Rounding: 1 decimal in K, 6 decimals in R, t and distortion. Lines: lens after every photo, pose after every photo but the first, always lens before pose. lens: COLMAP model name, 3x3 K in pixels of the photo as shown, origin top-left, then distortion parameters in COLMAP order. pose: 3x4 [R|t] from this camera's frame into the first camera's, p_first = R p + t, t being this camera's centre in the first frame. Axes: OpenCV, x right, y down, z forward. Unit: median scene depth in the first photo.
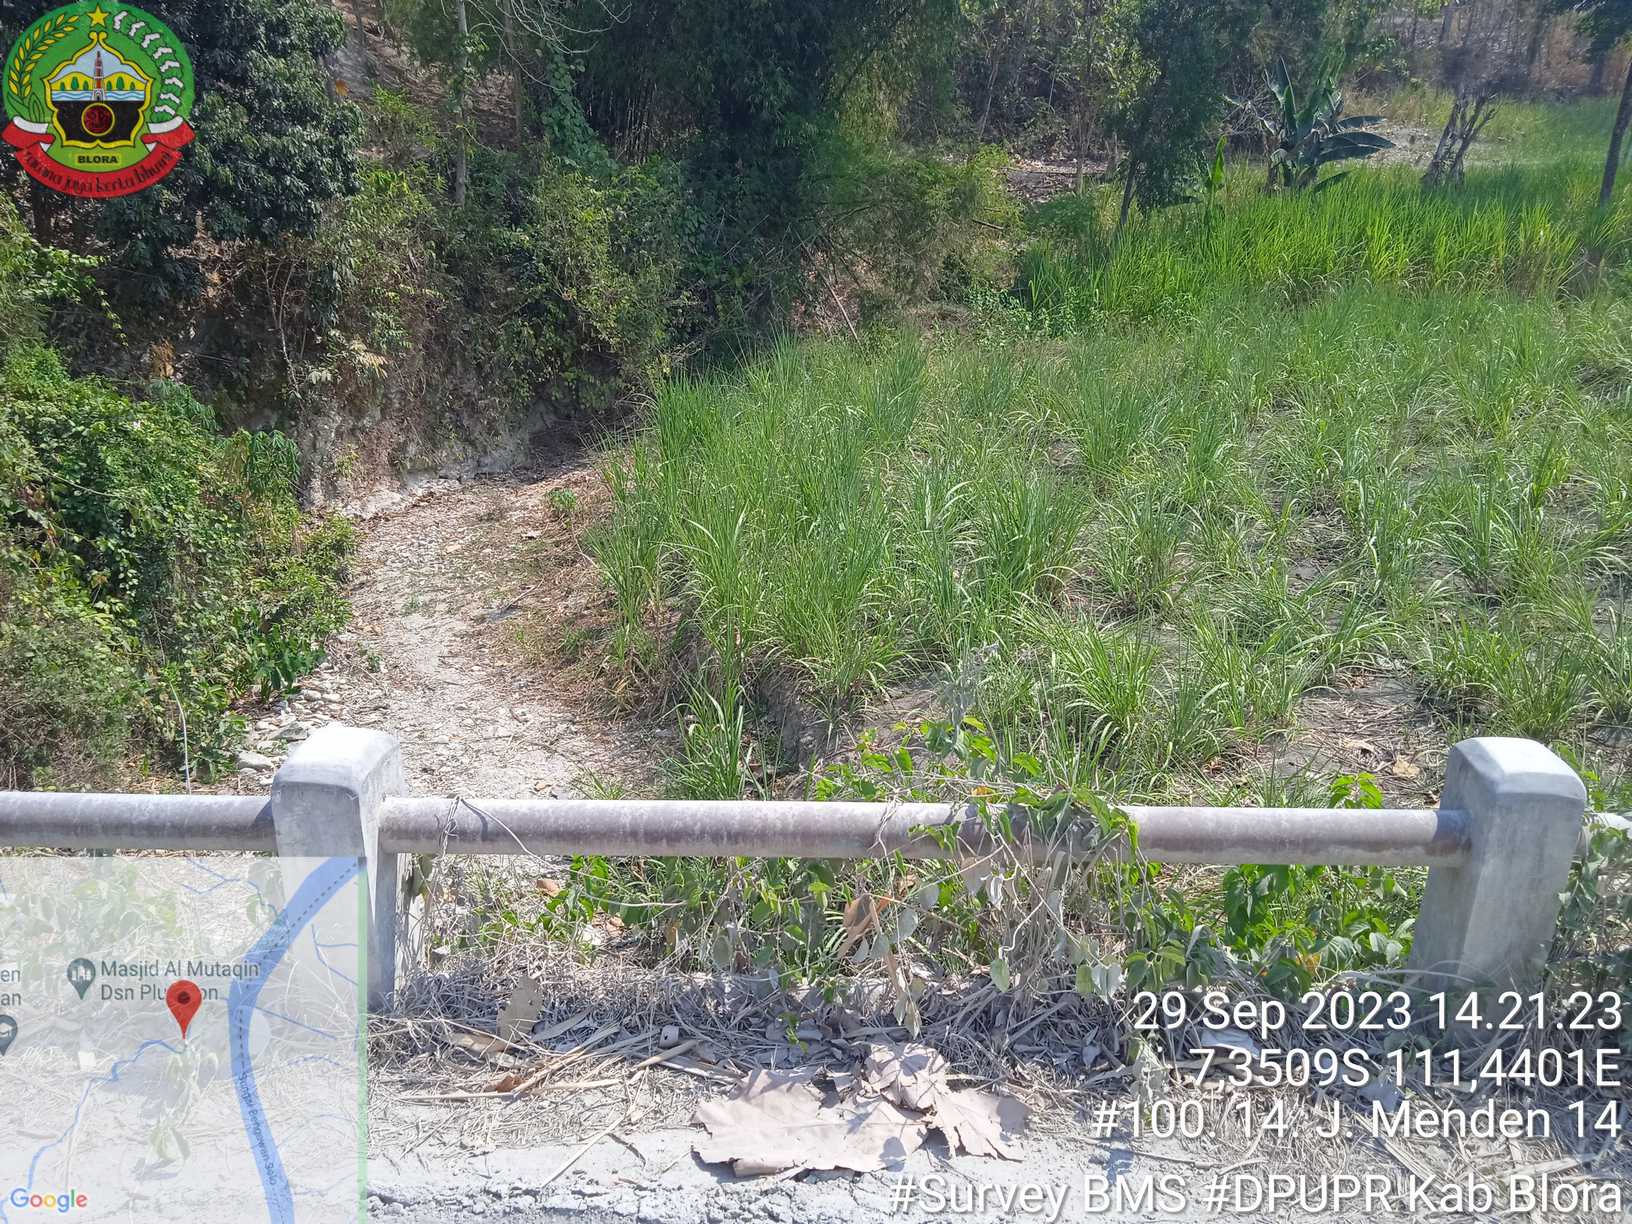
lens RADIAL K [[1326.6, 0, 819.4], [0, 1326.6, 616.9], [0, 0, 1]] dist [0.049278, -0.058752]
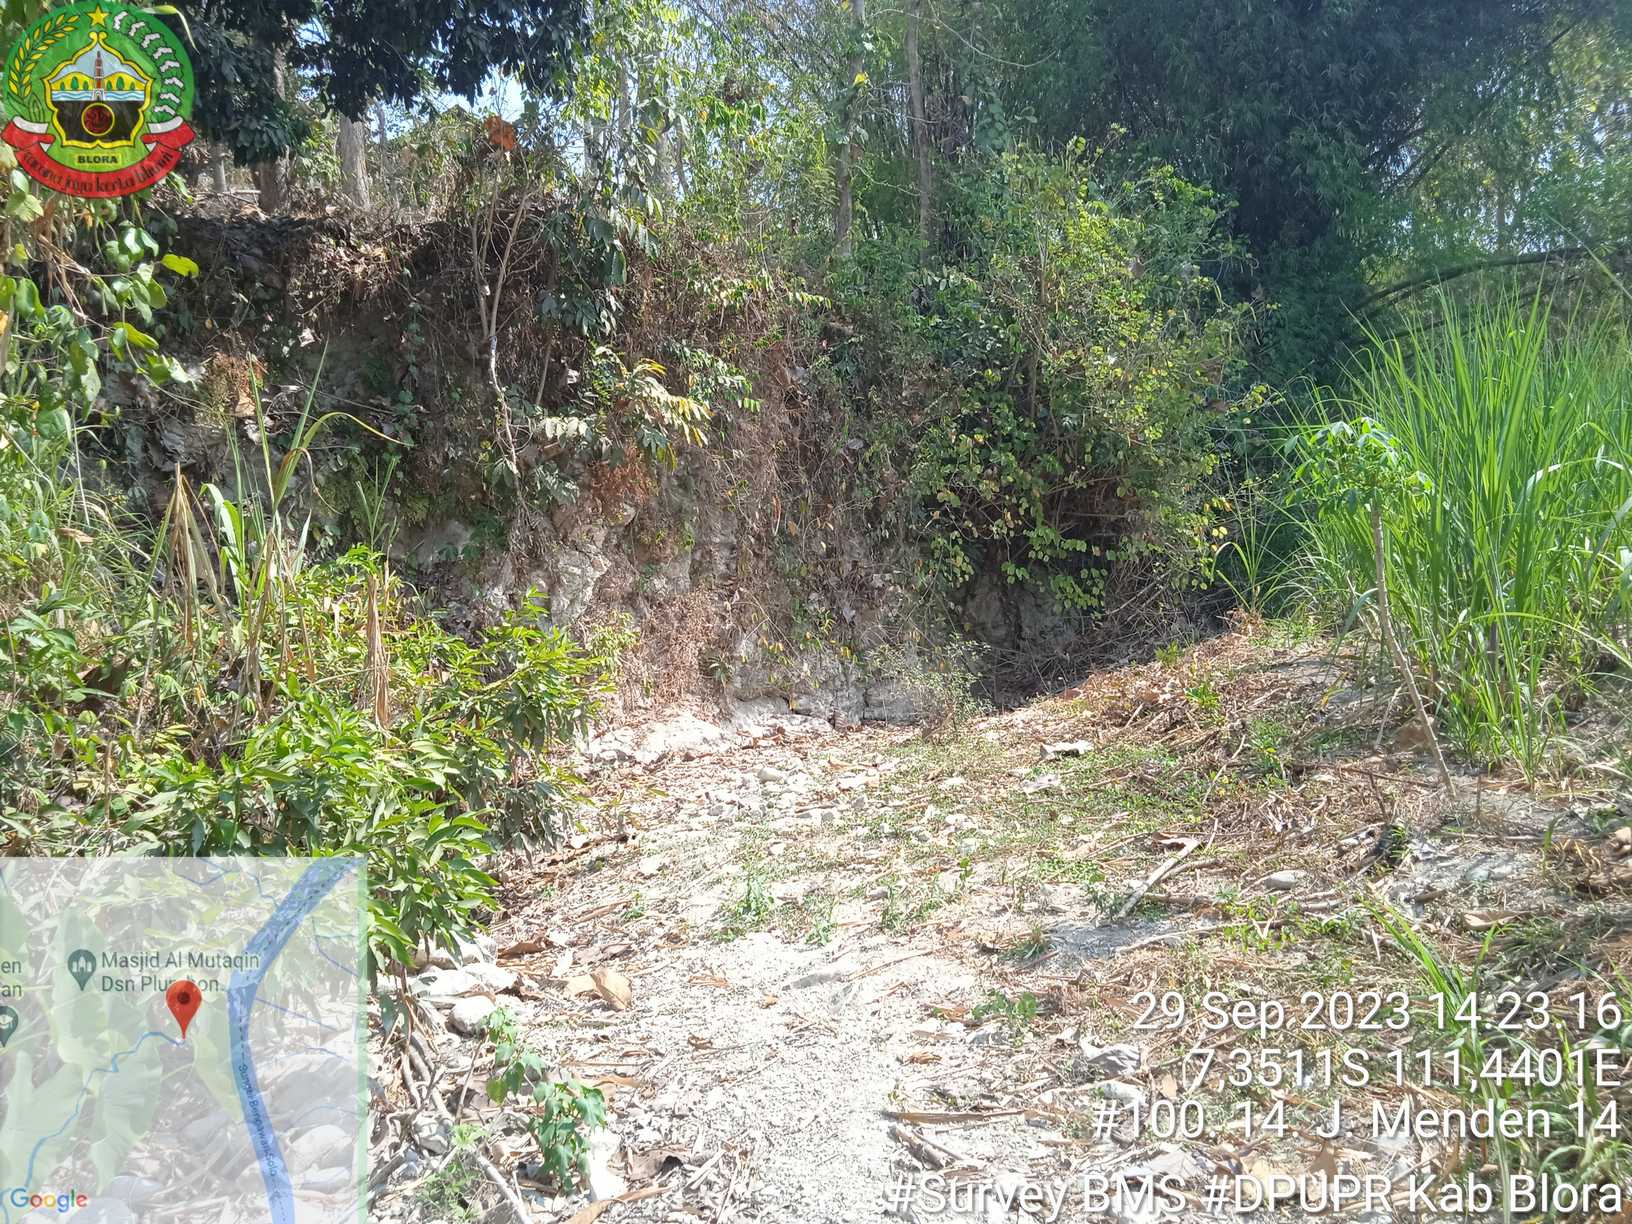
lens RADIAL K [[1326.6, 0, 826.4], [0, 1326.6, 663.9], [0, 0, 1]] dist [0.049278, -0.058752]
pose [[0.976780, -0.027510, -0.212470, -0.196168], [-0.033423, 0.960013, -0.277953, 0.016256], [0.211620, 0.278601, 0.936802, 0.624370]]
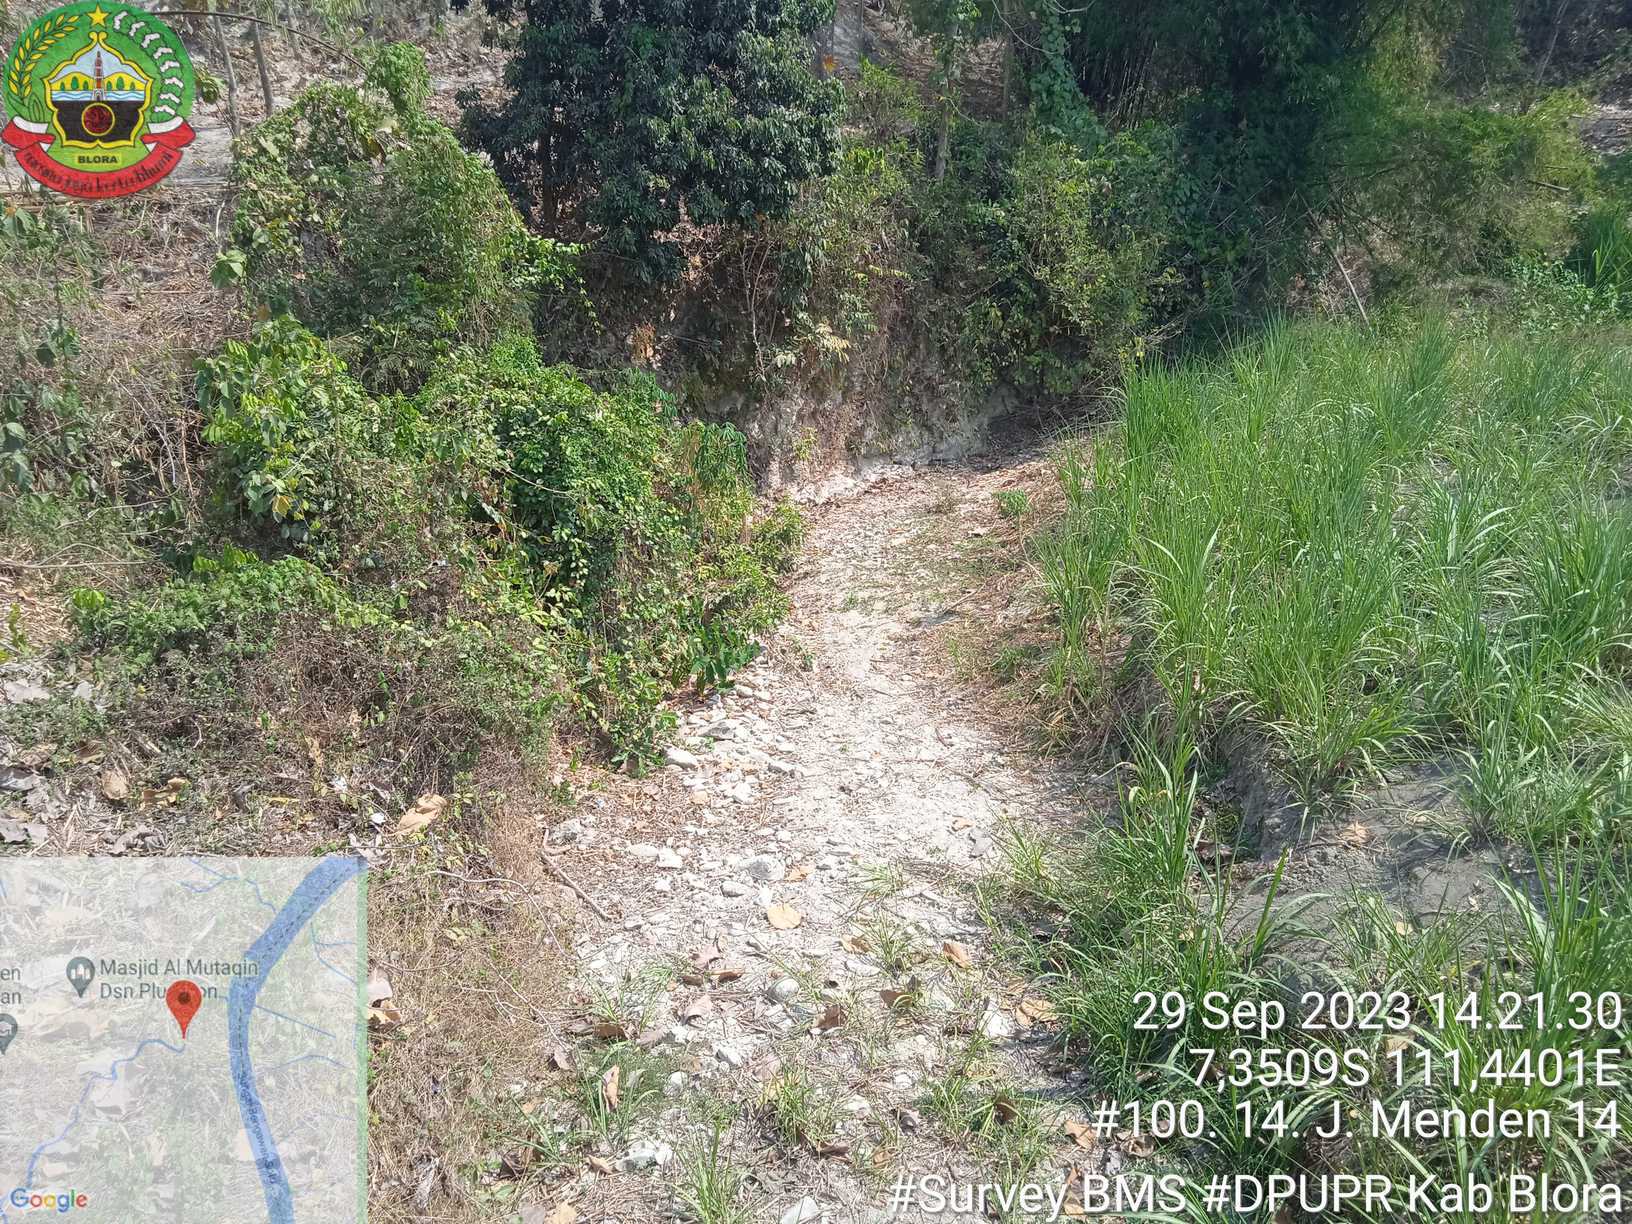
lens RADIAL K [[1326.6, 0, 820.0], [0, 1326.6, 625.2], [0, 0, 1]] dist [0.049278, -0.058752]
pose [[0.941293, 0.084179, -0.326927, -0.008031], [-0.075287, 0.996368, 0.039783, -0.023893], [0.329089, -0.012834, 0.944212, 0.067965]]
